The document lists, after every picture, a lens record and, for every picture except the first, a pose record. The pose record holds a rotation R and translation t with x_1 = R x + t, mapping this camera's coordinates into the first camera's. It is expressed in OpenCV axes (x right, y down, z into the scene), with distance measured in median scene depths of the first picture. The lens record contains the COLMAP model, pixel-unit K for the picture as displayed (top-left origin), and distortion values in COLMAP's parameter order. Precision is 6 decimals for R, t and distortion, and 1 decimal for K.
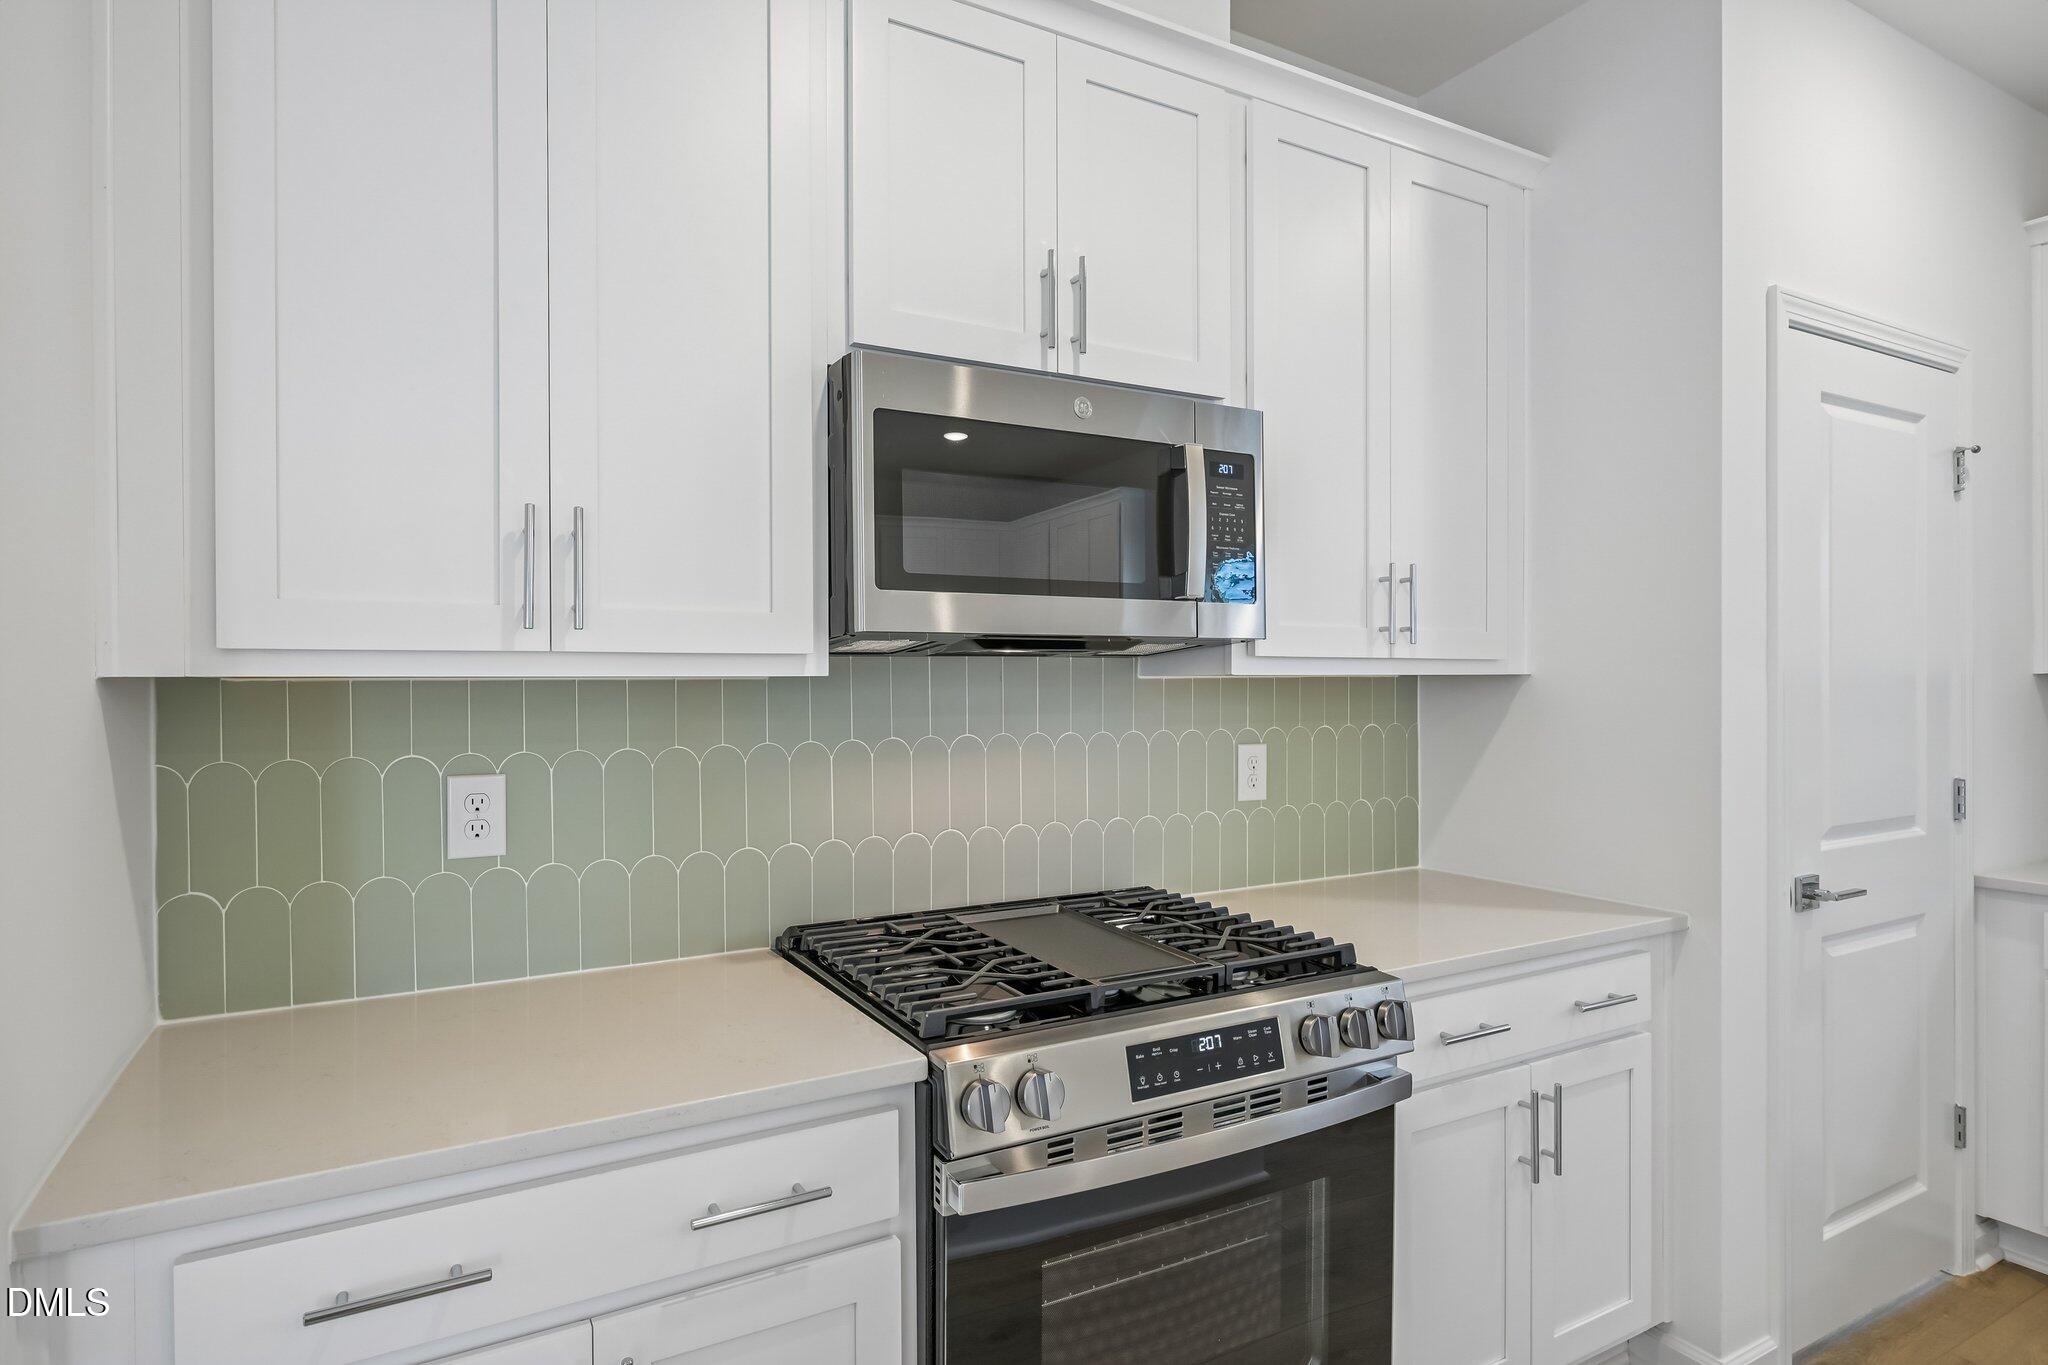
lens RADIAL K [[1120.1, 0, 1032.2], [0, 1120.1, 685.2], [0, 0, 1]] dist [-0.000460, -0.000776]
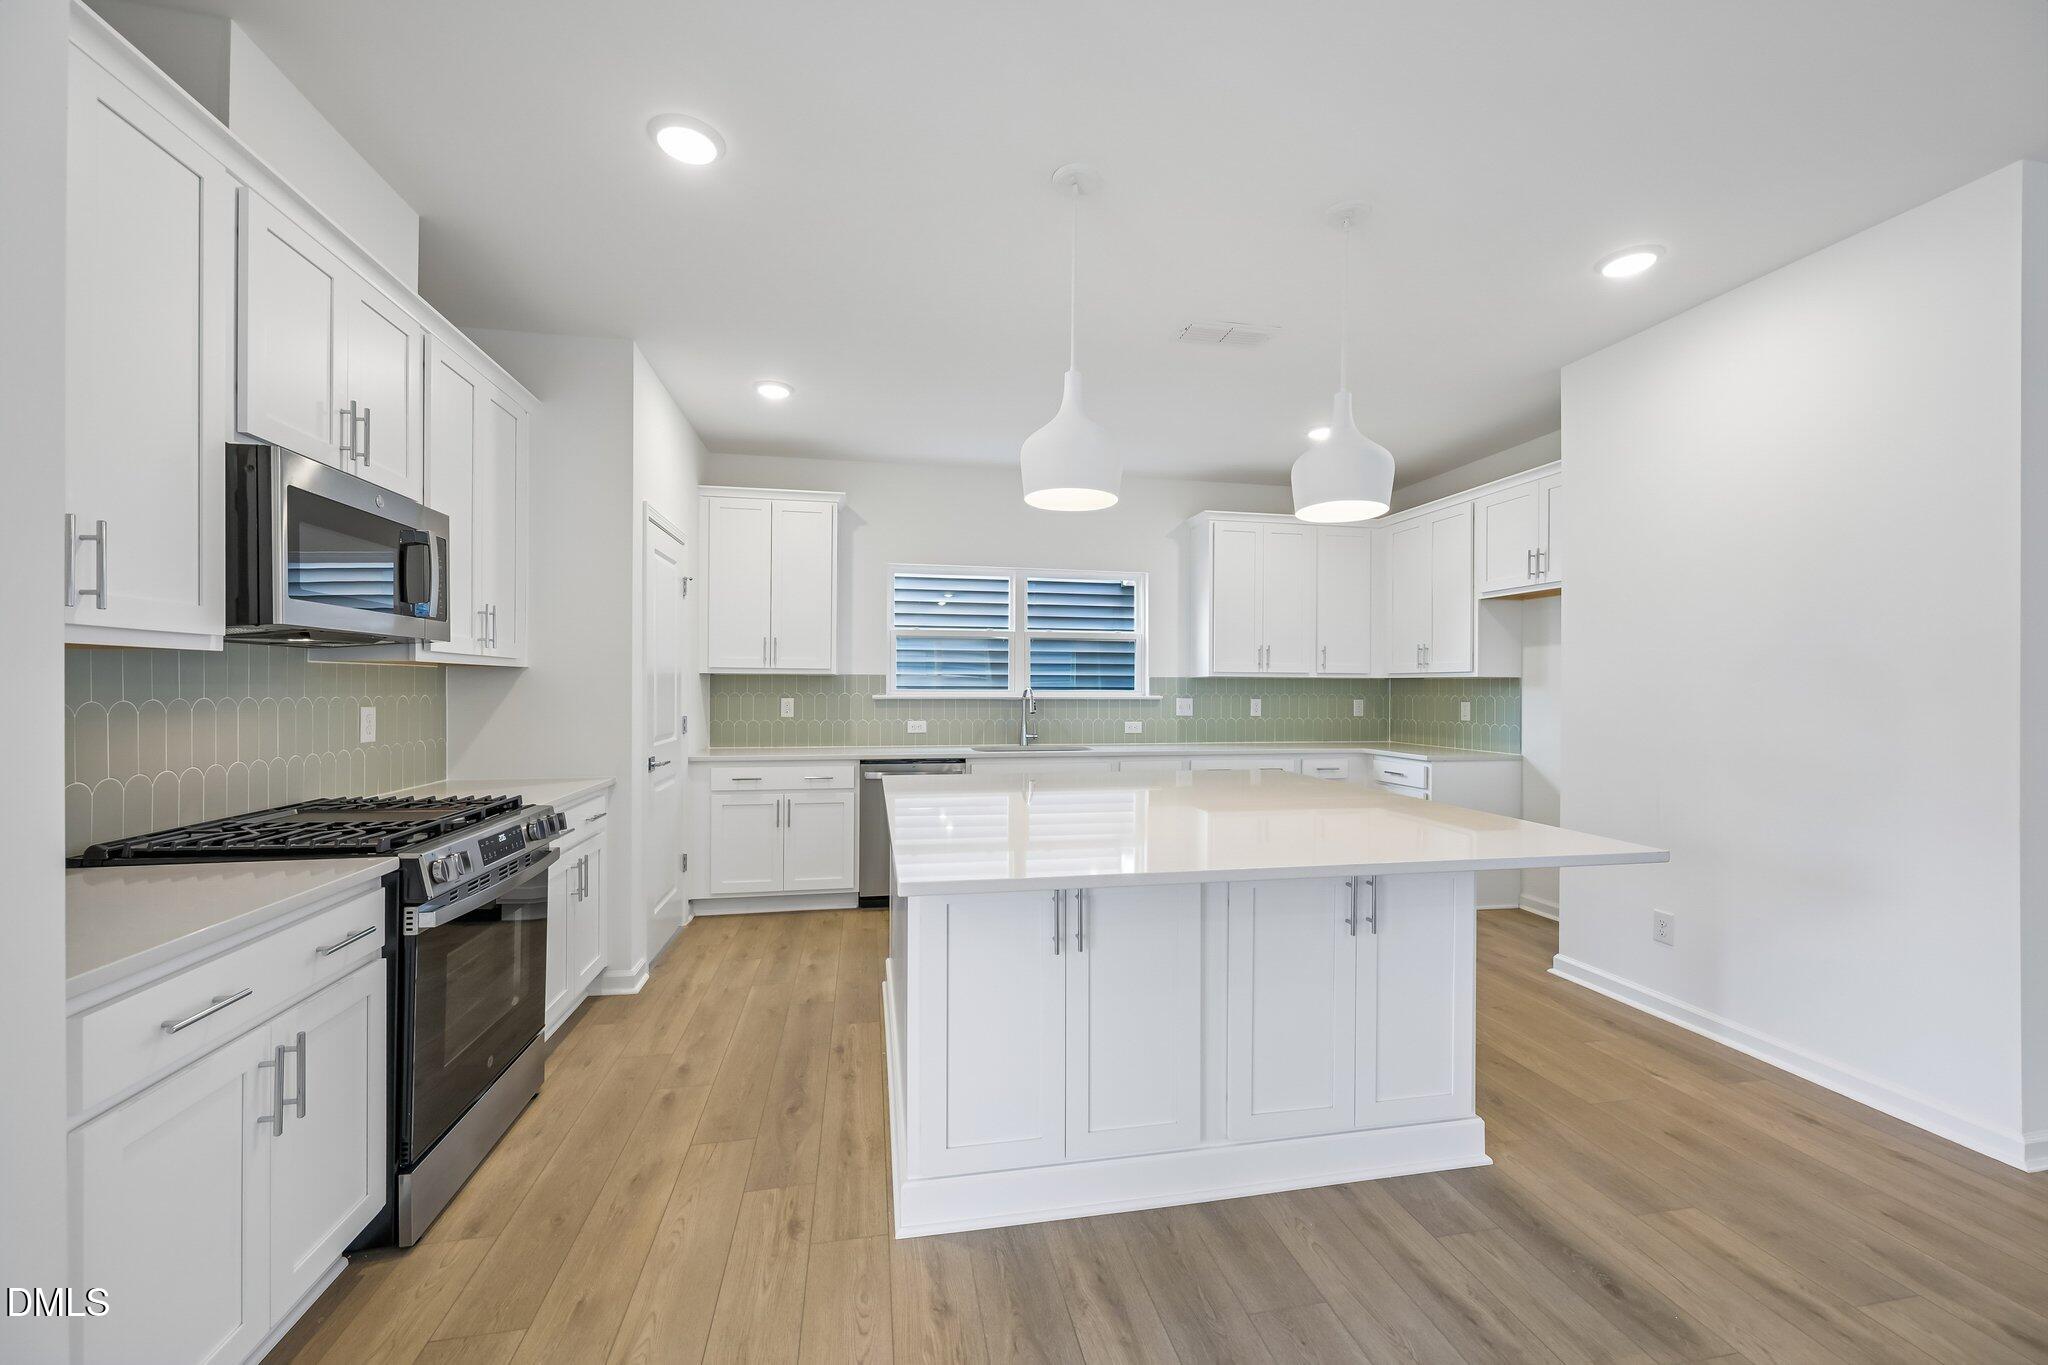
lens RADIAL K [[794.7, 0, 1018.1], [0, 794.7, 686.9], [0, 0, 1]] dist [-0.006019, 0.000650]
pose [[0.324566, 0.003552, 0.945856, -0.730455], [0.000250, 0.999993, -0.003841, 0.038476], [-0.945863, 0.001483, 0.324563, -0.296522]]
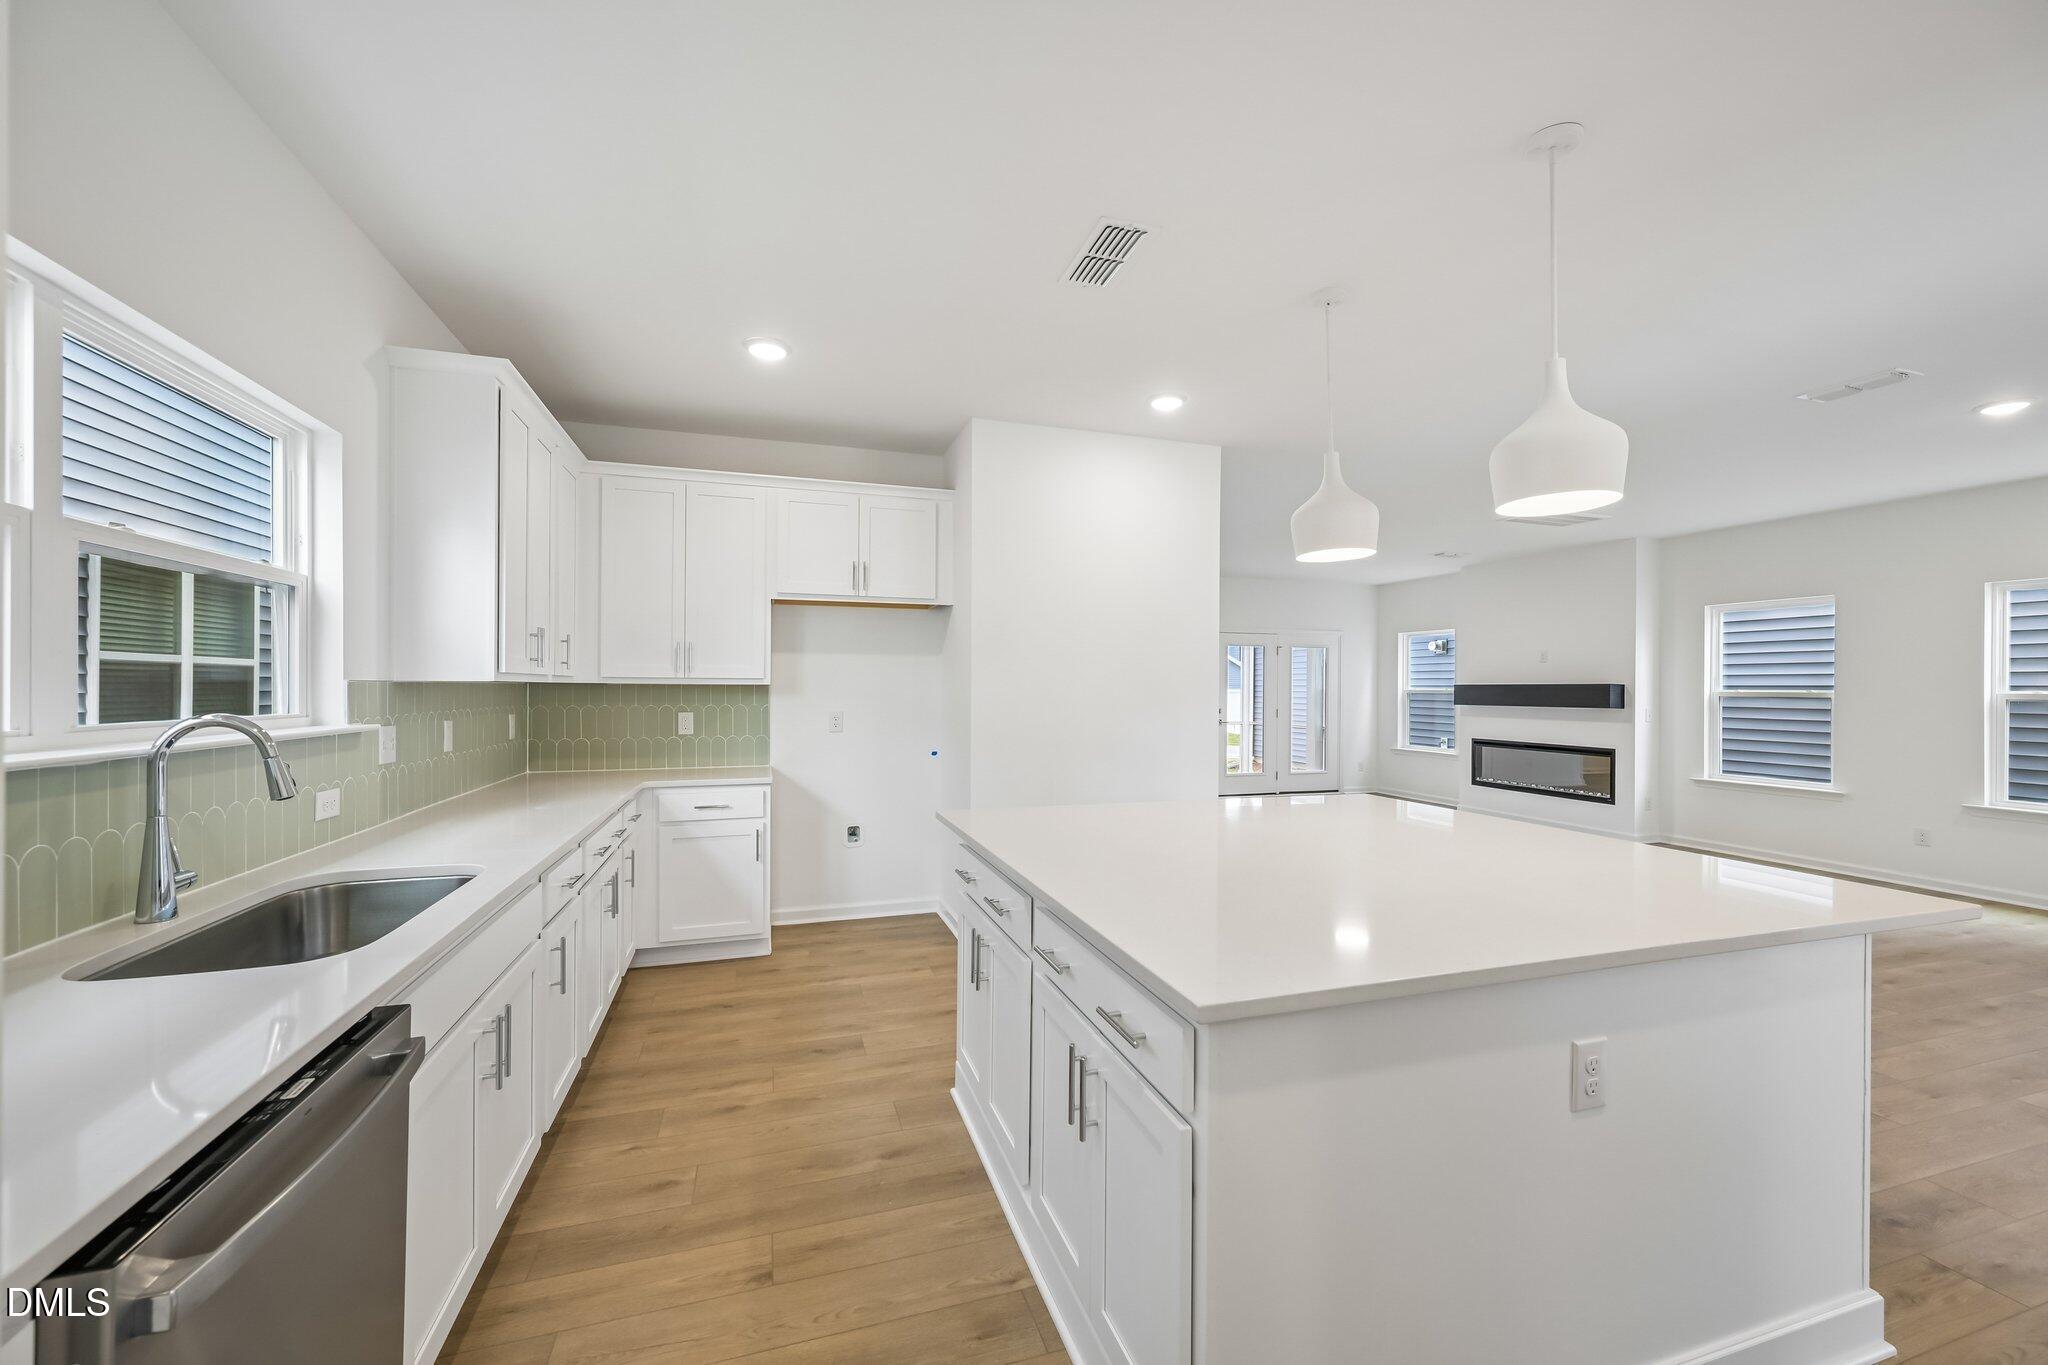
lens RADIAL K [[794.7, 0, 1024.7], [0, 794.7, 690.2], [0, 0, 1]] dist [-0.006019, 0.000650]
pose [[-0.977405, -0.002620, 0.211359, 0.906367], [-0.000205, 0.999934, 0.011448, -0.011080], [-0.211375, 0.011146, -0.977341, 1.202222]]
